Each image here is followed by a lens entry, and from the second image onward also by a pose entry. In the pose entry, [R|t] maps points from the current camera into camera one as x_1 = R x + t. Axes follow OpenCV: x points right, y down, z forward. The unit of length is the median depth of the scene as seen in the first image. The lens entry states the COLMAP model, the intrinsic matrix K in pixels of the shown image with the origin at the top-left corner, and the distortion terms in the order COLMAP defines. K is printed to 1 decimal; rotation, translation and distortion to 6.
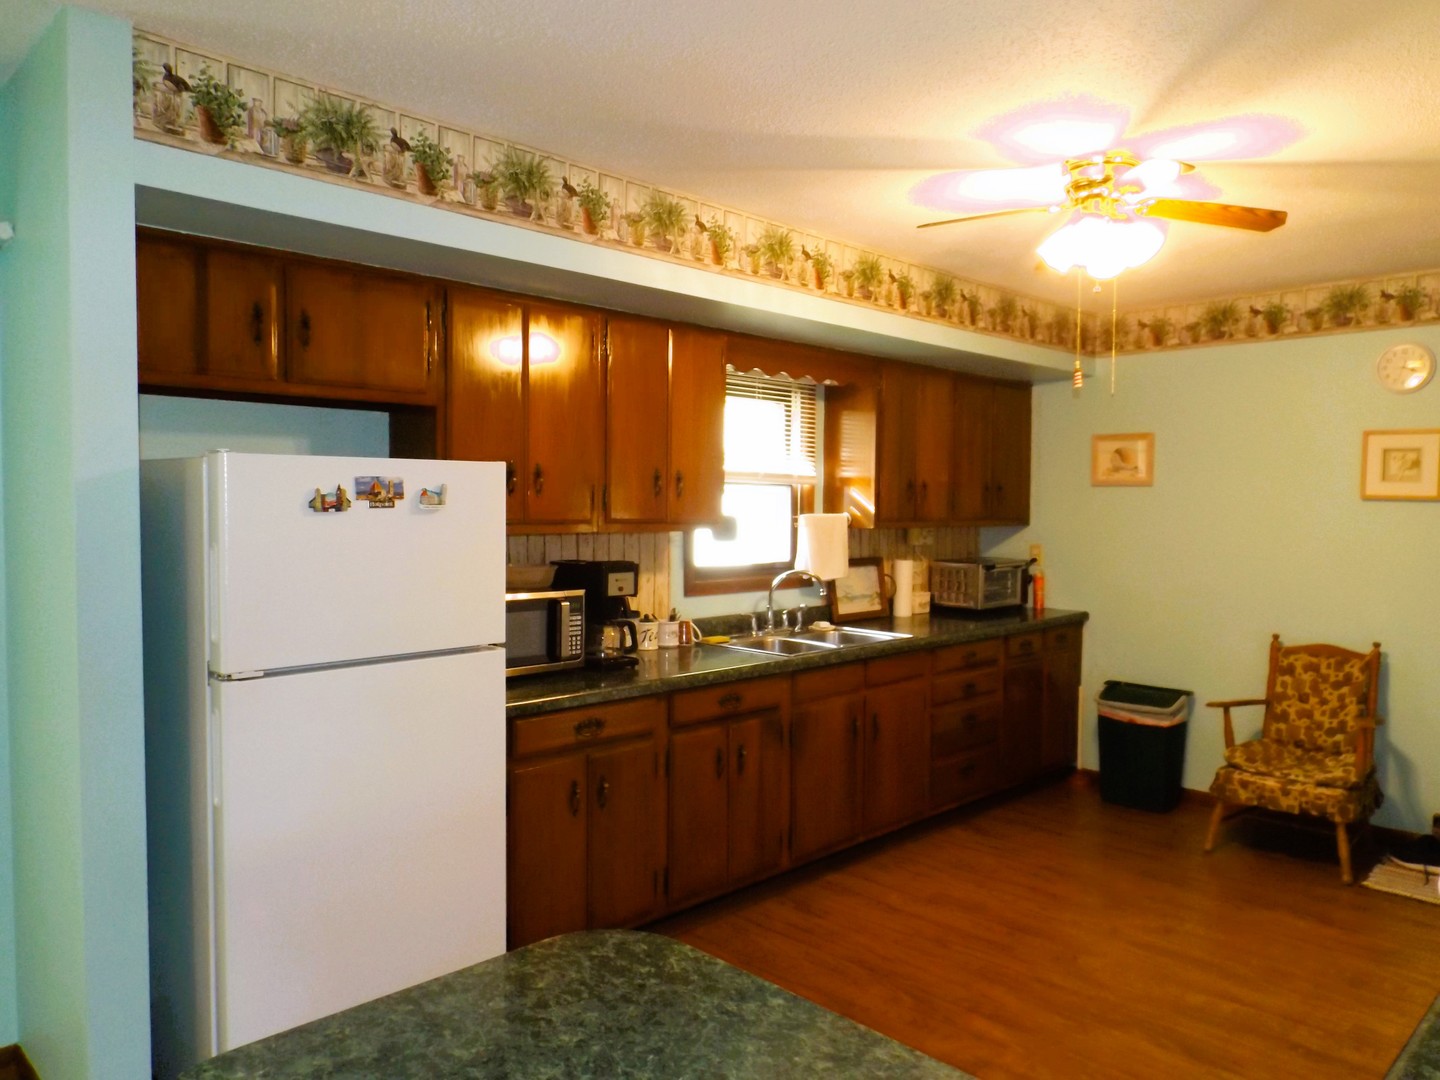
lens RADIAL K [[1039.4, 0, 720.3], [0, 1039.4, 531.7], [0, 0, 1]] dist [0.007905, -0.001241]
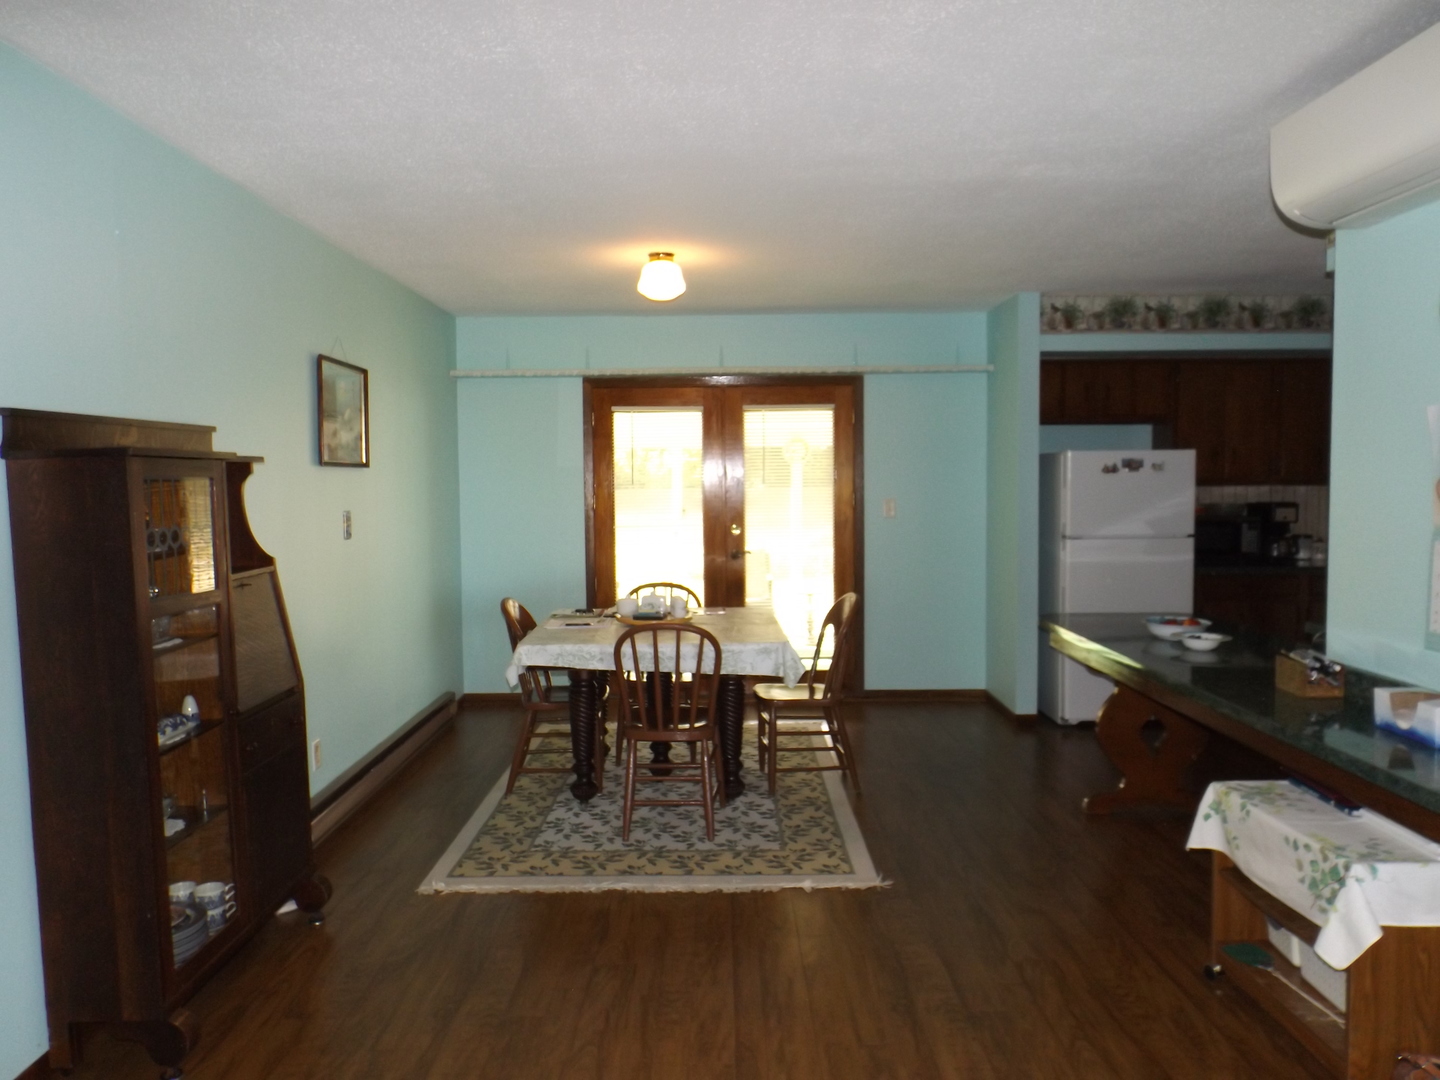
lens RADIAL K [[1039.4, 0, 720.3], [0, 1039.4, 531.7], [0, 0, 1]] dist [0.007905, -0.001241]
pose [[0.693319, 0.025039, -0.720196, 0.618093], [-0.015094, 0.999682, 0.020225, 0.067779], [0.720473, -0.003152, 0.693476, -1.109911]]
